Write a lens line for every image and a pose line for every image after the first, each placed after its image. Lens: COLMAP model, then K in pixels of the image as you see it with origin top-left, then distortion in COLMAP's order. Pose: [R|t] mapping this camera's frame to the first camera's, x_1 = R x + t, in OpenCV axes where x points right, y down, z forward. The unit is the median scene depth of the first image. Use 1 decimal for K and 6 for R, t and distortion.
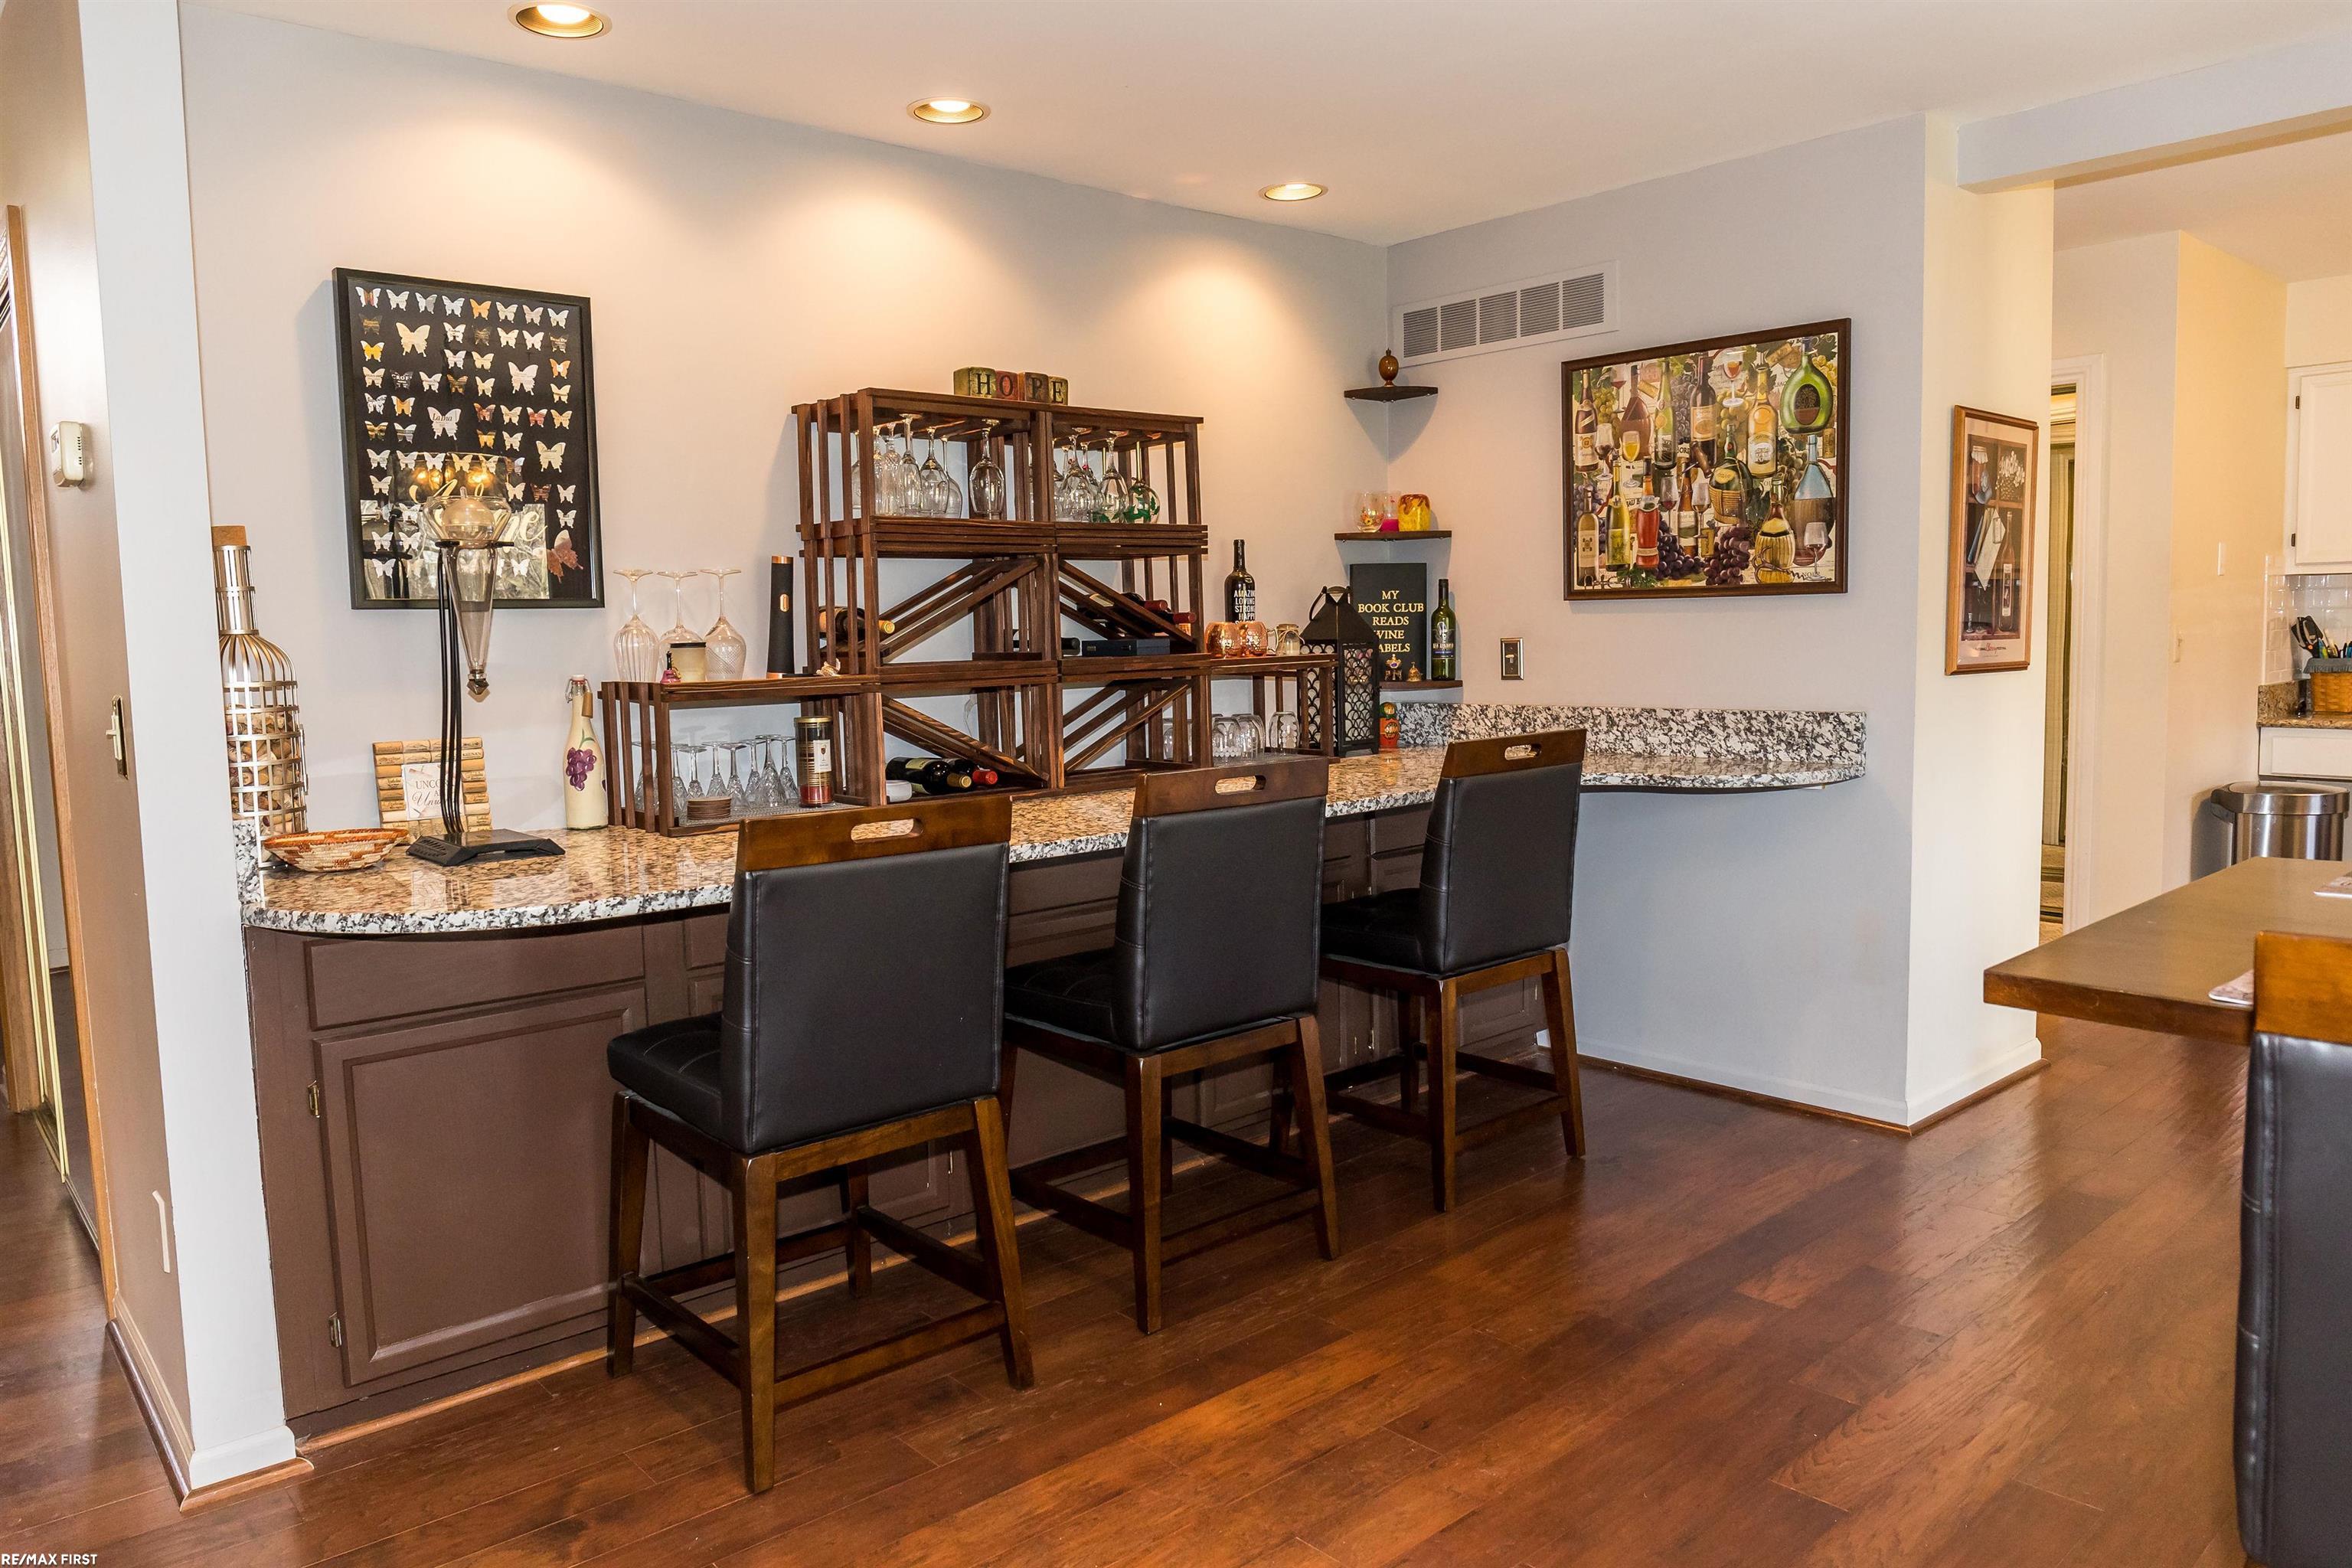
lens RADIAL K [[1576.3, 0, 1176.3], [0, 1576.3, 773.5], [0, 0, 1]] dist [-0.021039, 0.000254]
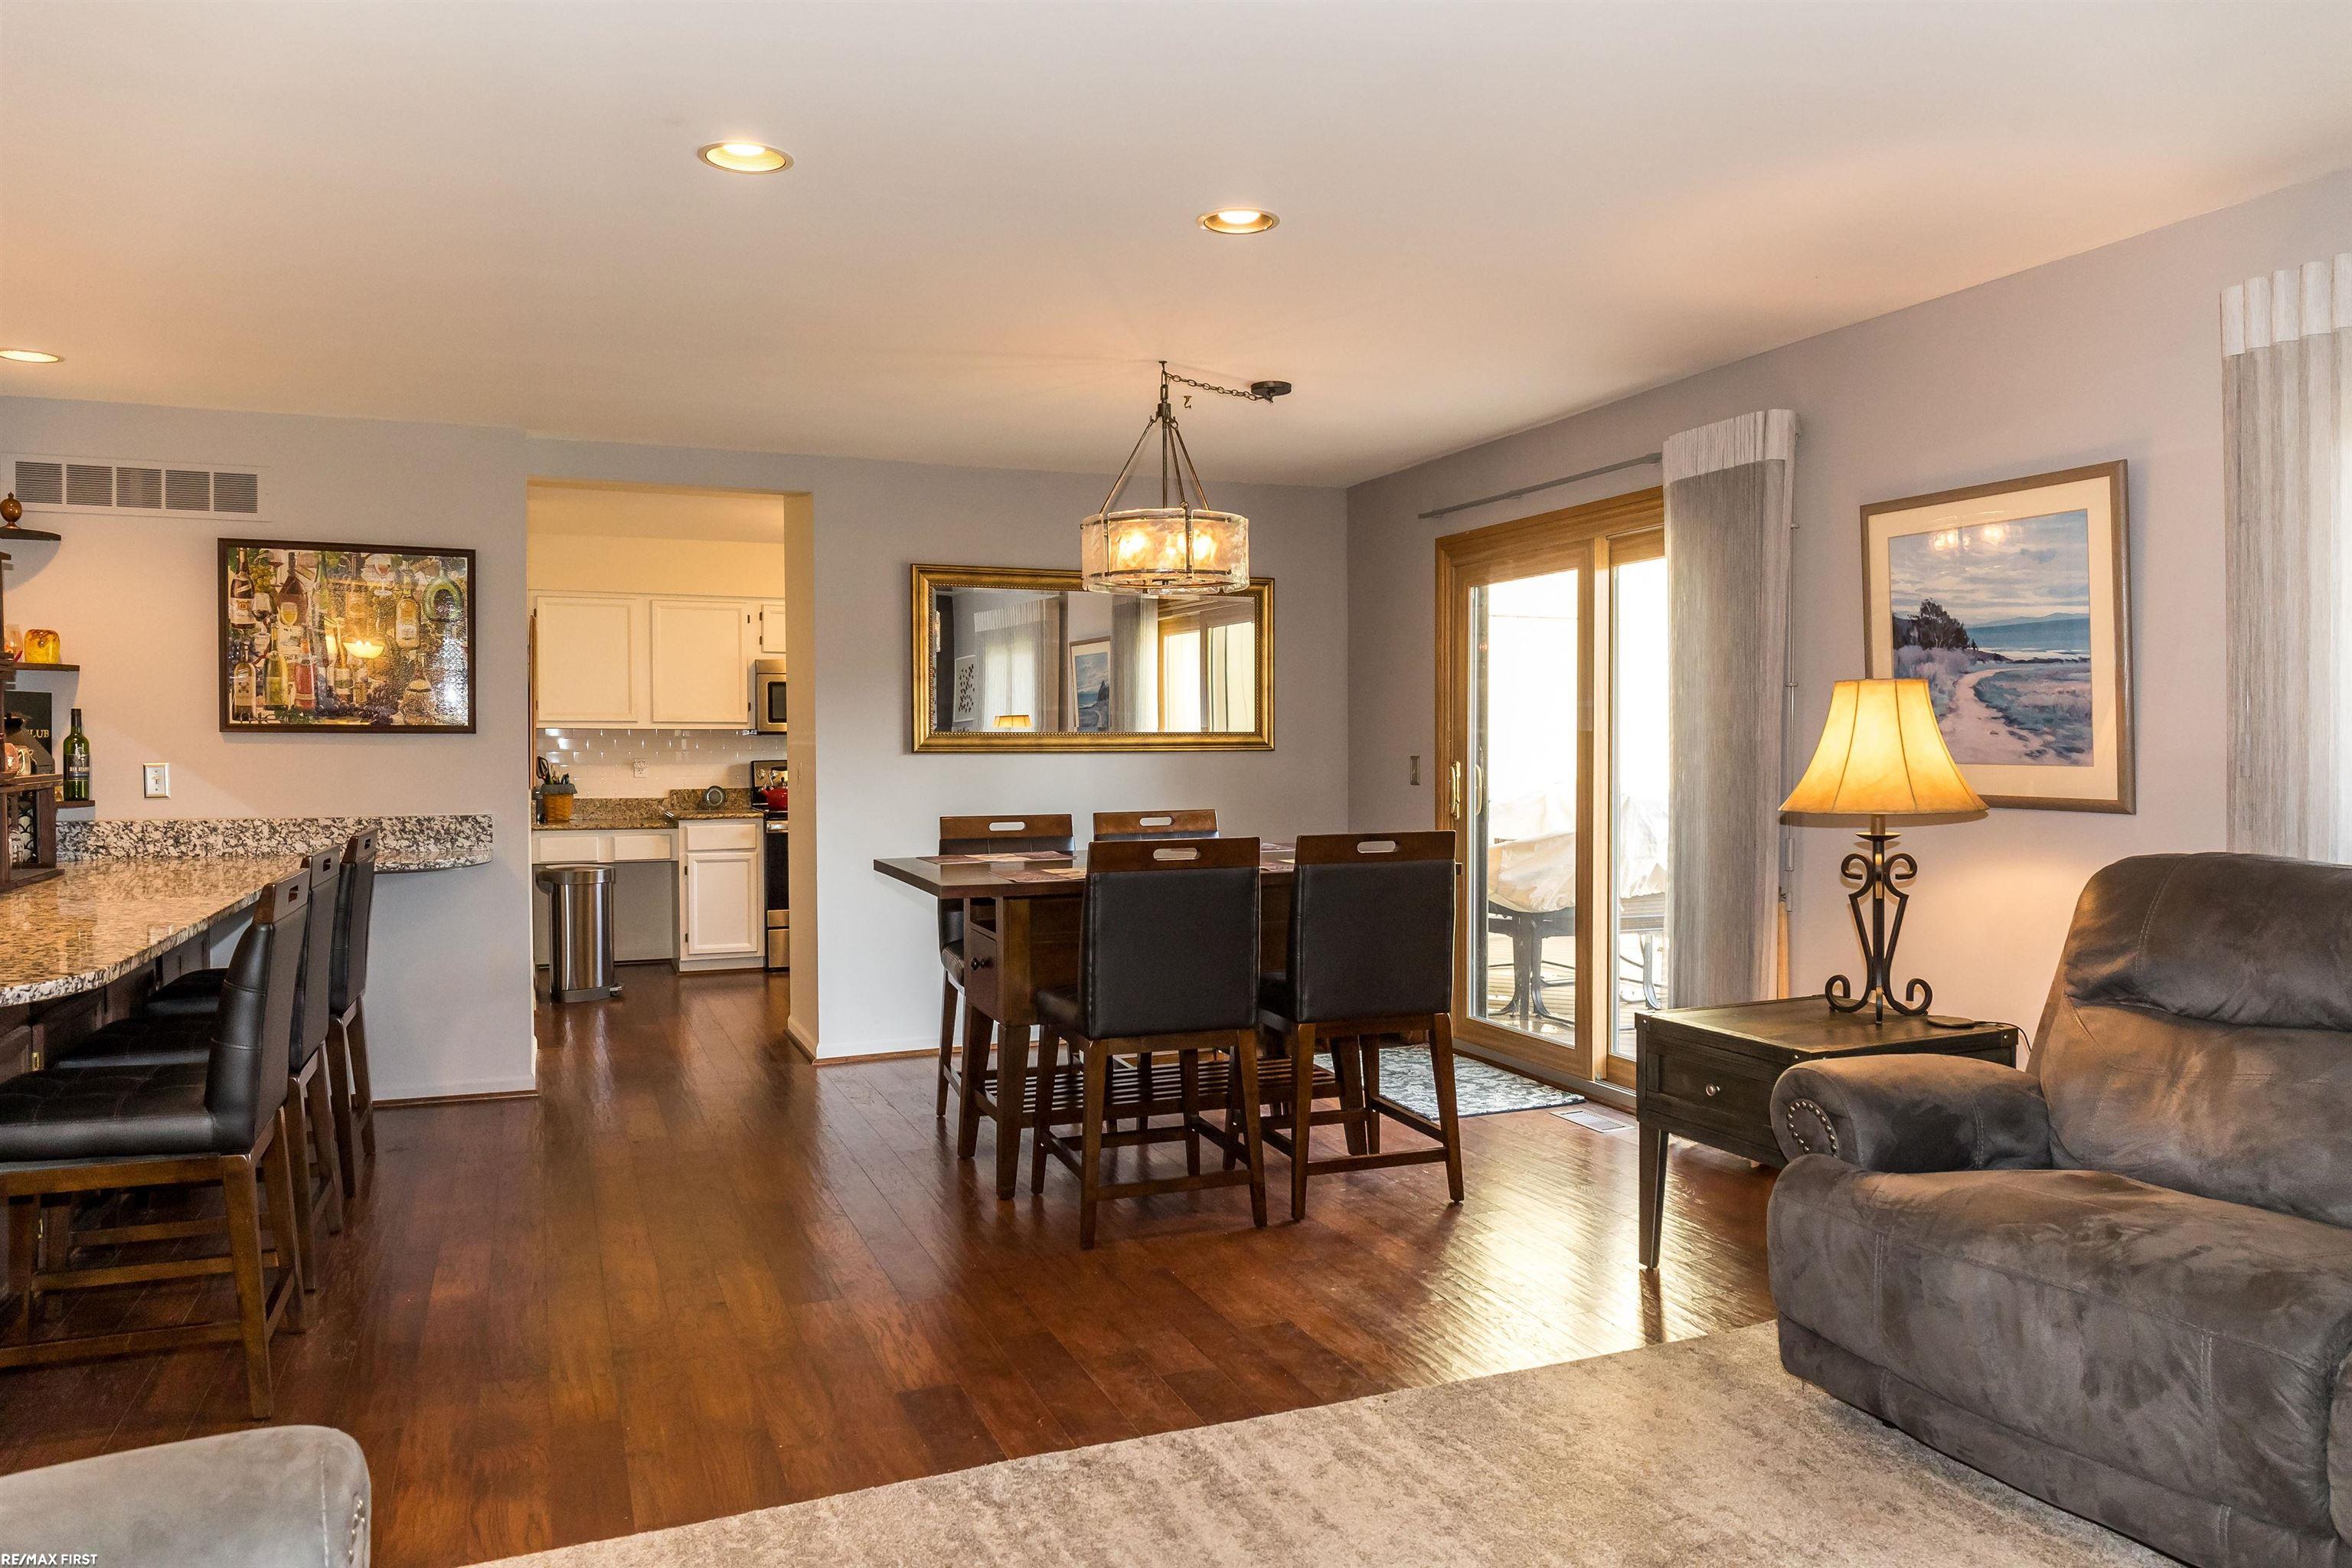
lens RADIAL K [[1576.3, 0, 1178.2], [0, 1576.3, 774.6], [0, 0, 1]] dist [-0.021039, 0.000254]
pose [[0.343829, 0.007011, 0.939006, -0.651307], [0.077948, 0.996308, -0.035981, 0.024092], [-0.935792, 0.085565, 0.342013, -0.100395]]
